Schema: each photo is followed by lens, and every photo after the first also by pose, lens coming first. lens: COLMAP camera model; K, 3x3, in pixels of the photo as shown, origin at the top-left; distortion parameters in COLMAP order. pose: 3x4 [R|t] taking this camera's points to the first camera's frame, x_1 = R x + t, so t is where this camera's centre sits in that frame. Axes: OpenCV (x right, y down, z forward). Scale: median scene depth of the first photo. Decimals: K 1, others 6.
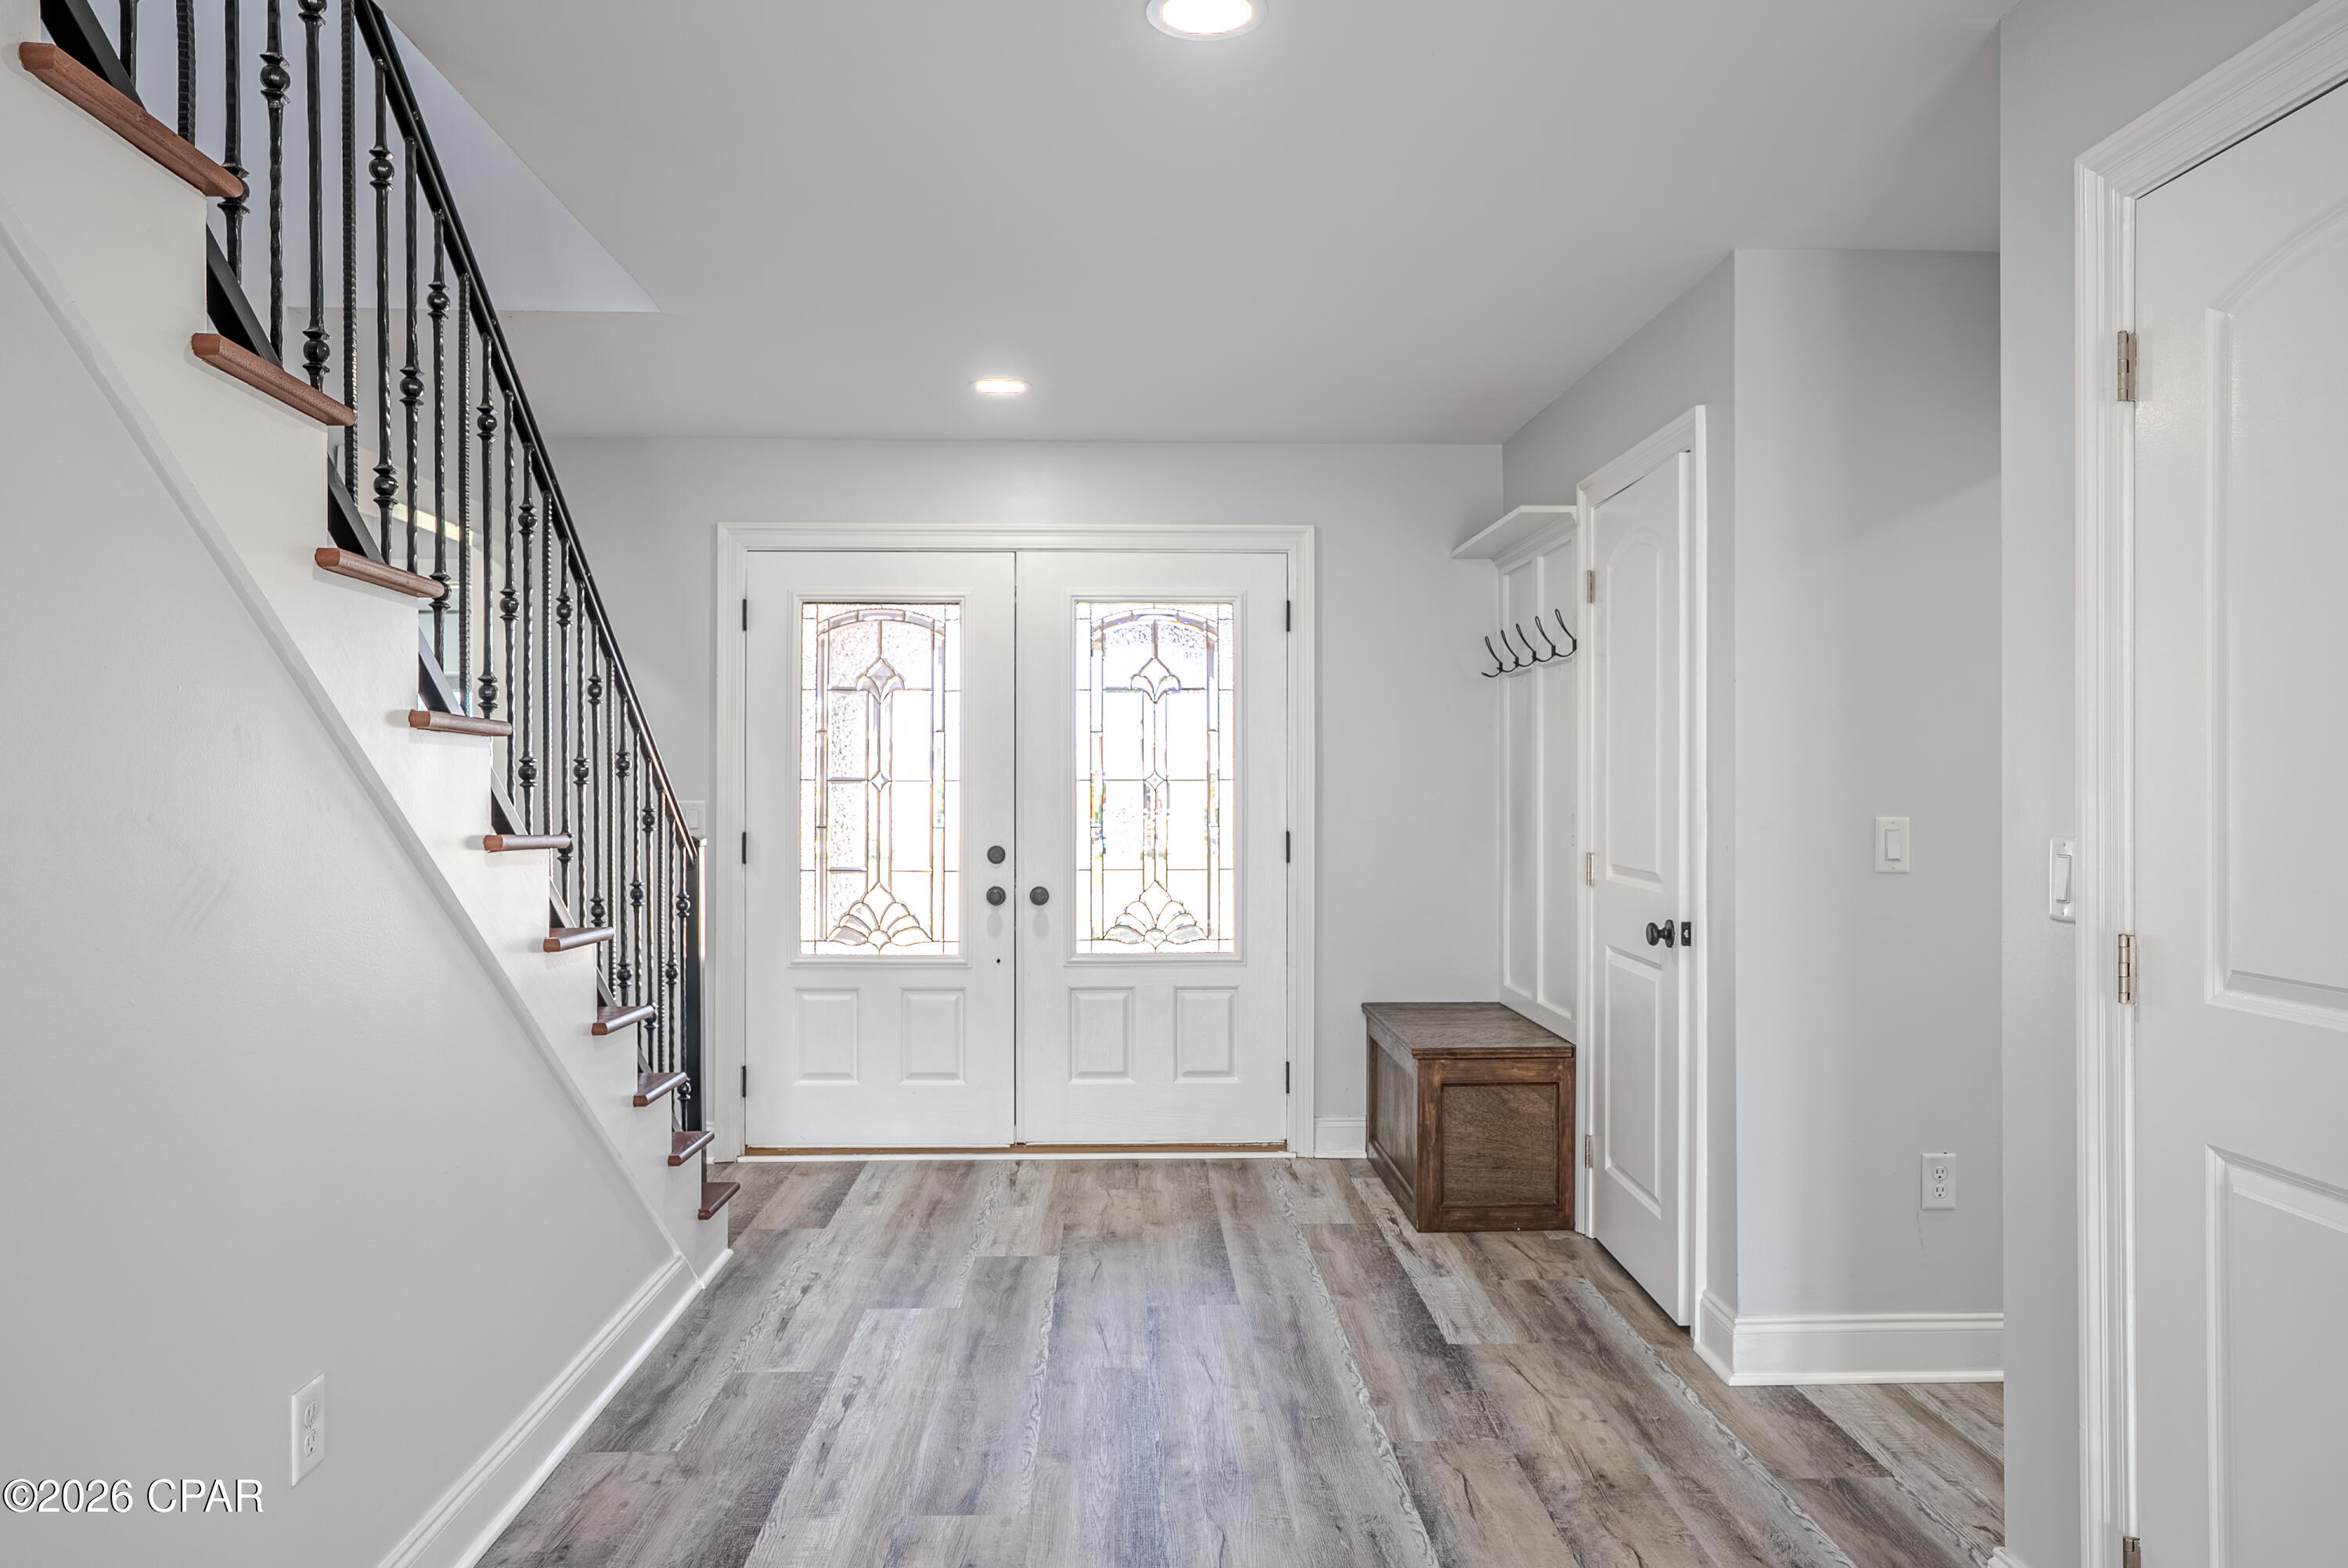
lens RADIAL K [[1597.4, 0, 1174.0], [0, 1597.4, 784.0], [0, 0, 1]] dist [-0.000643, 0.000129]
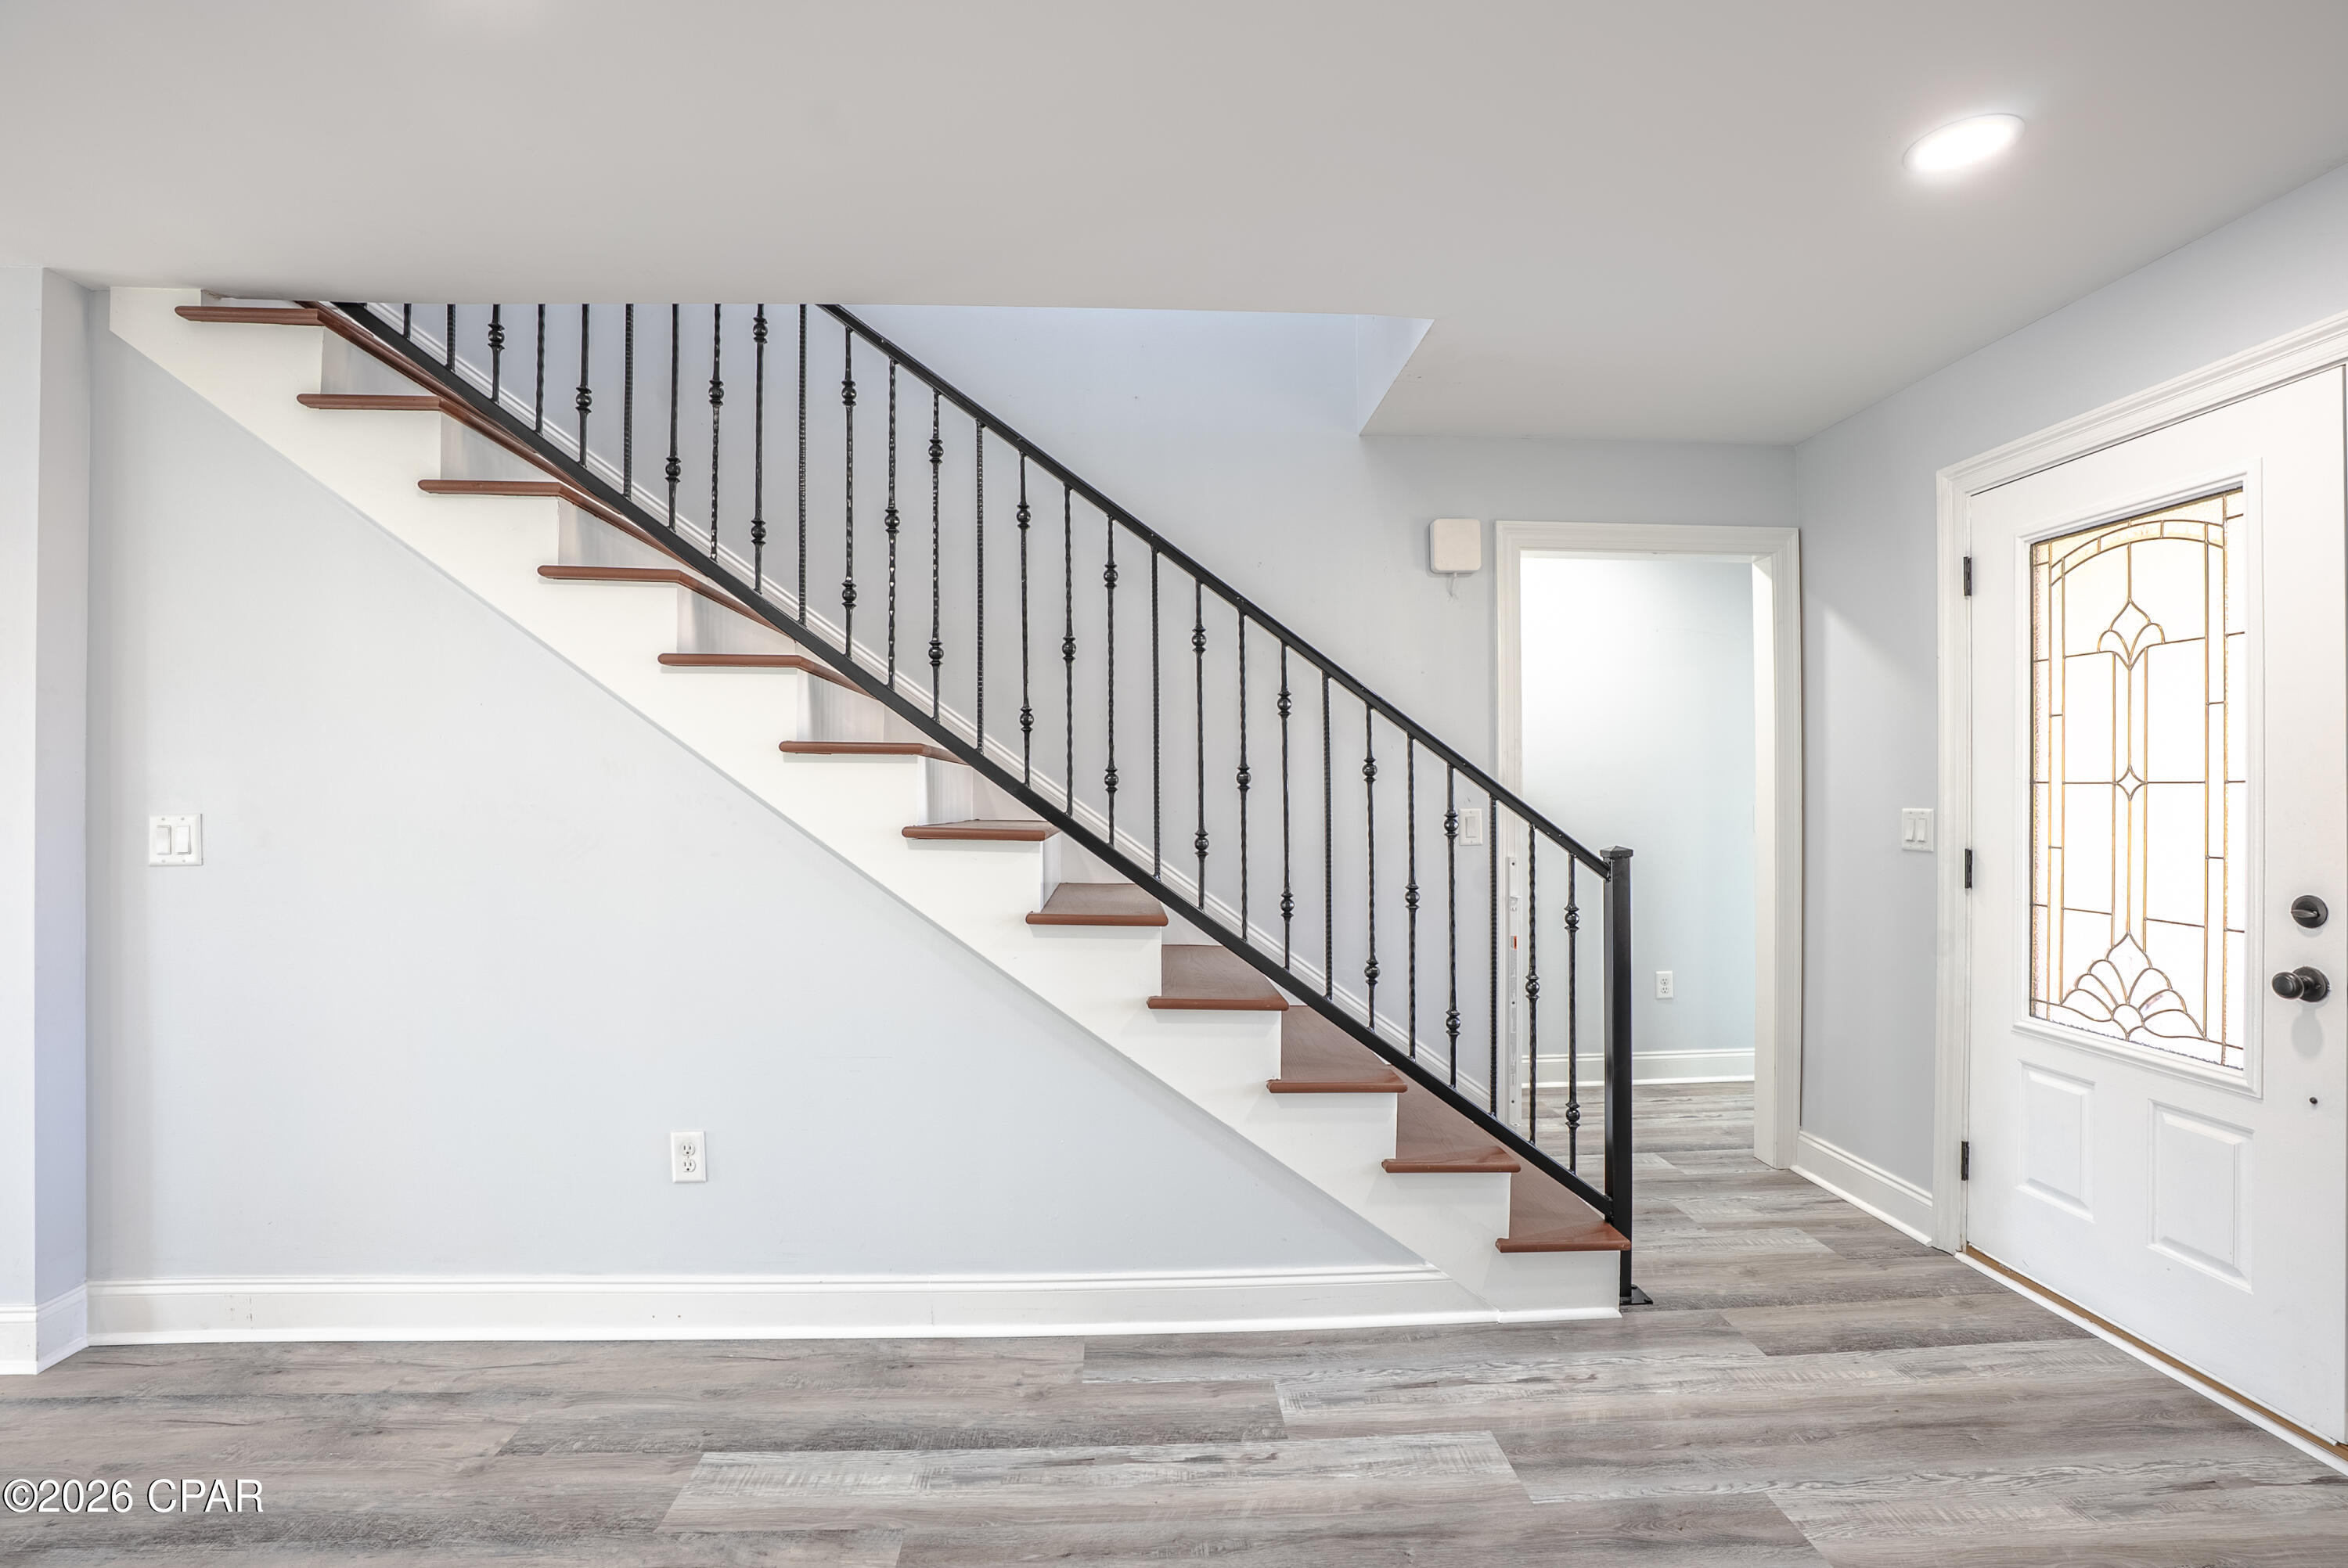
lens RADIAL K [[1089.4, 0, 1178.6], [0, 1089.4, 777.3], [0, 0, 1]] dist [-0.070595, 0.024670]
pose [[0.013226, -0.011938, -0.999841, 0.331925], [0.001599, 0.999928, -0.011918, 0.000253], [0.999911, -0.001441, 0.013244, 0.787411]]
